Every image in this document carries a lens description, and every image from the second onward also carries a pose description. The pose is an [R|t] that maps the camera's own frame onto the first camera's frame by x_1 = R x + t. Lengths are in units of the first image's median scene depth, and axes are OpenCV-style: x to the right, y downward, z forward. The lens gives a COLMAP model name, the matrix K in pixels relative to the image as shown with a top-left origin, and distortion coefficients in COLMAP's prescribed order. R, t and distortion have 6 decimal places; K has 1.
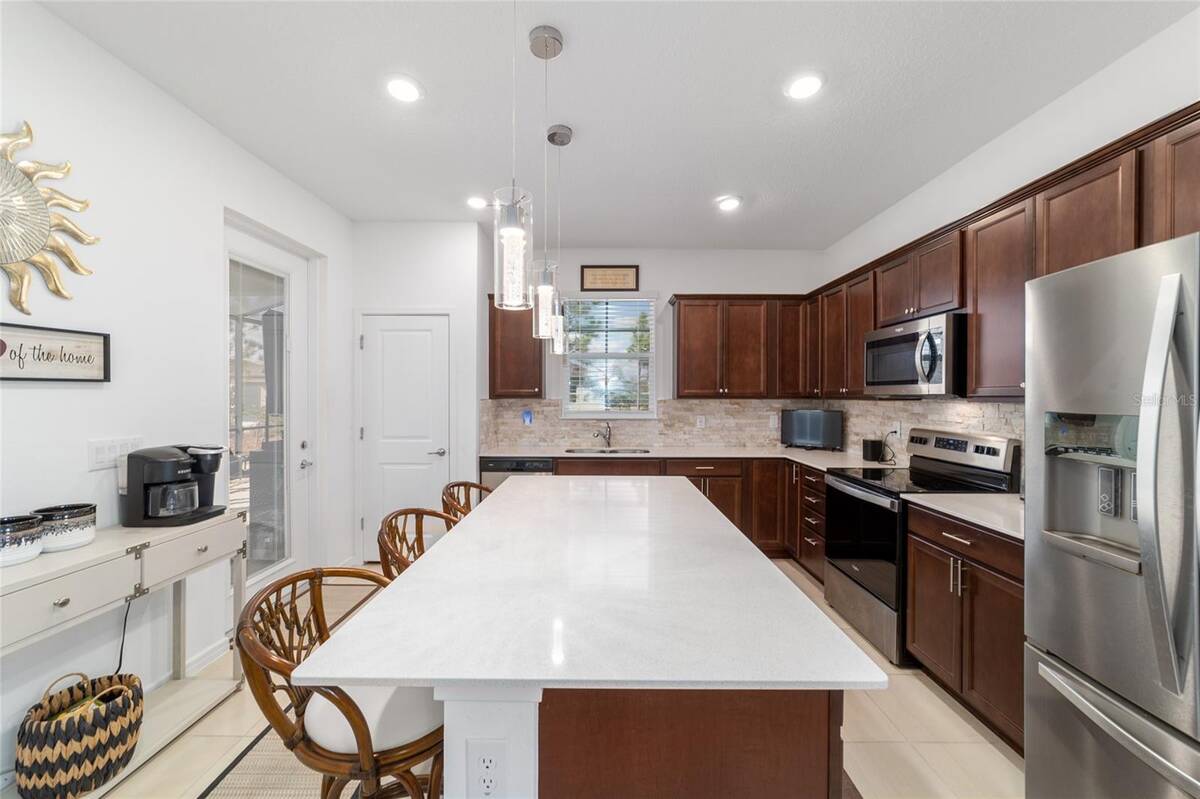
lens RADIAL K [[463.2, 0, 608.3], [0, 463.2, 393.3], [0, 0, 1]] dist [-0.002609, 0.006869]
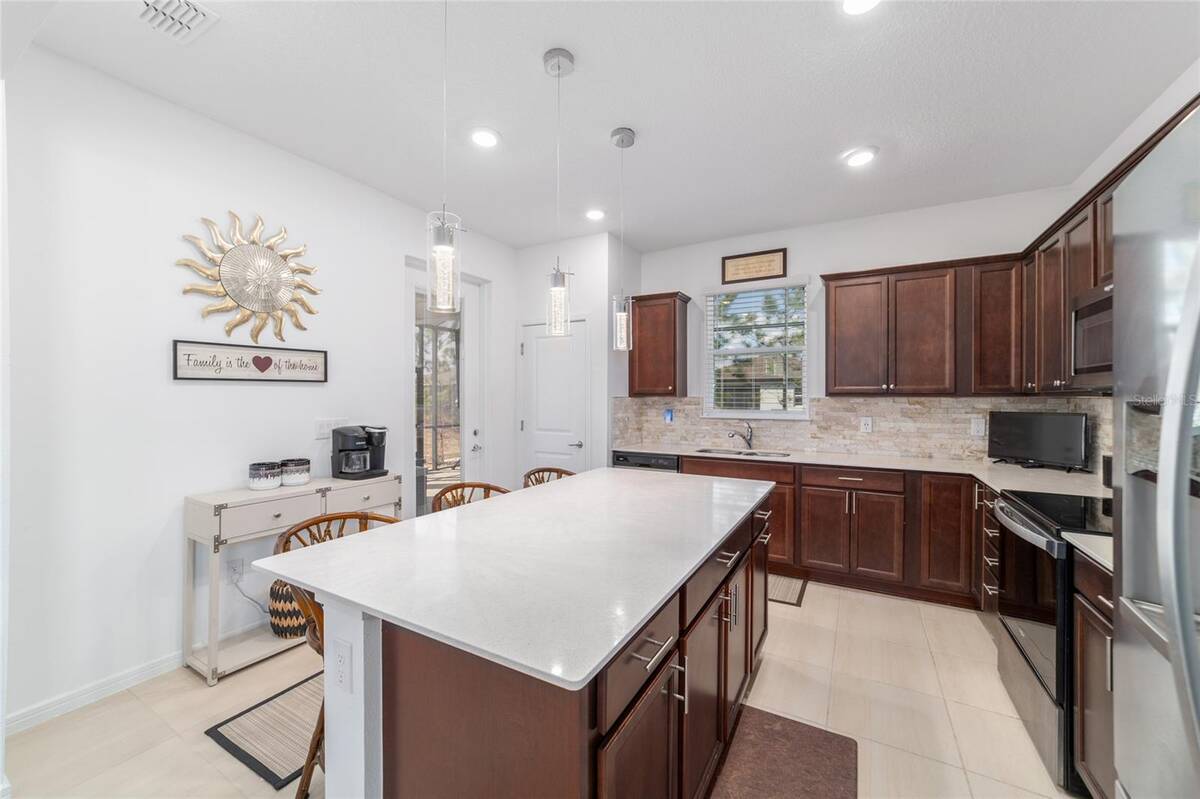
lens RADIAL K [[467.1, 0, 599.9], [0, 467.1, 394.0], [0, 0, 1]] dist [-0.000091, 0.000071]
pose [[0.872806, -0.003440, -0.488055, 0.223677], [0.001504, 0.999989, -0.004360, 0.010767], [0.488065, 0.003071, 0.872802, 0.043777]]
